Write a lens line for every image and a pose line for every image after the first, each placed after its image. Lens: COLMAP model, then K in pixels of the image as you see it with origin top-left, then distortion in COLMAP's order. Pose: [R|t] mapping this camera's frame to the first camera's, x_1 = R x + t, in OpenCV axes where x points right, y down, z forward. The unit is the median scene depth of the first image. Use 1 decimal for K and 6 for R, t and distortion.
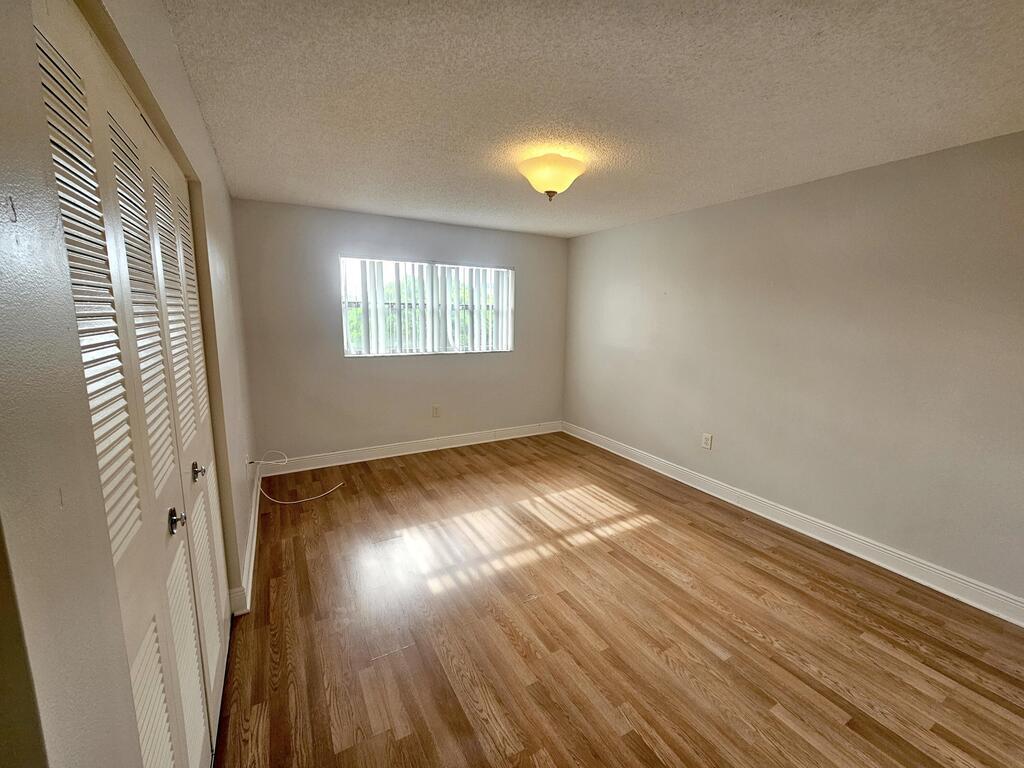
lens RADIAL K [[418.8, 0, 512.0], [0, 418.8, 384.0], [0, 0, 1]] dist [-0.000218, -0.000099]
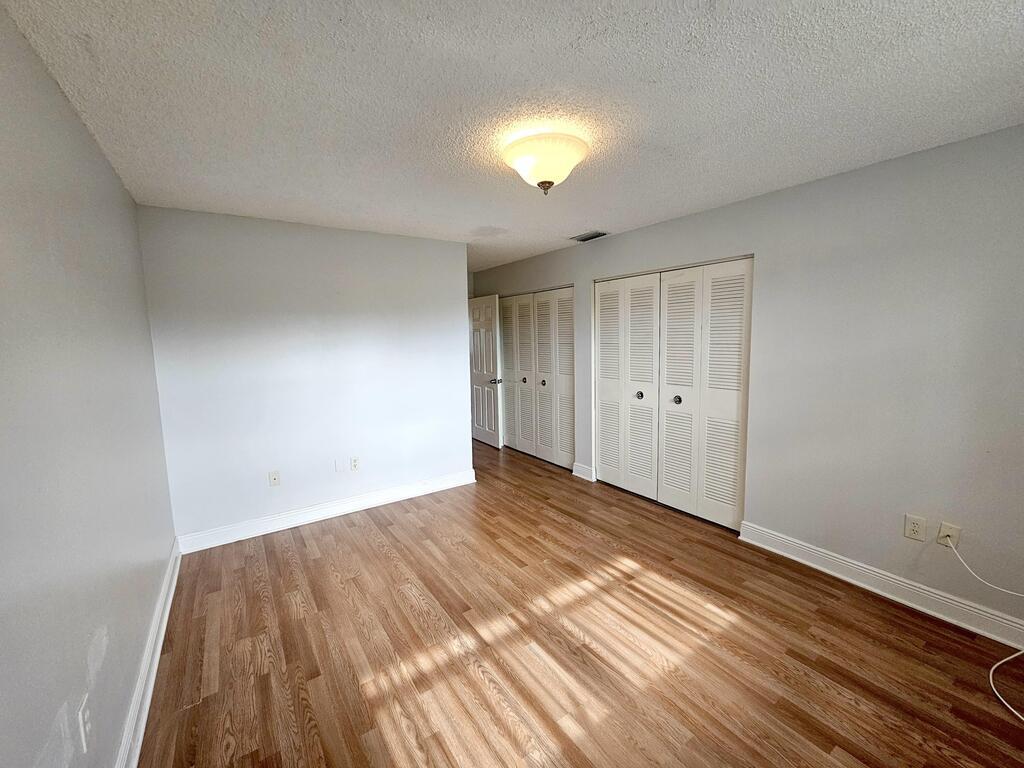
lens RADIAL K [[418.8, 0, 512.0], [0, 418.8, 384.0], [0, 0, 1]] dist [-0.000218, -0.000099]
pose [[-0.996647, 0.014246, -0.080569, 0.194898], [-0.008762, 0.960480, 0.278212, -0.271307], [0.081348, 0.277985, -0.957135, 1.609885]]
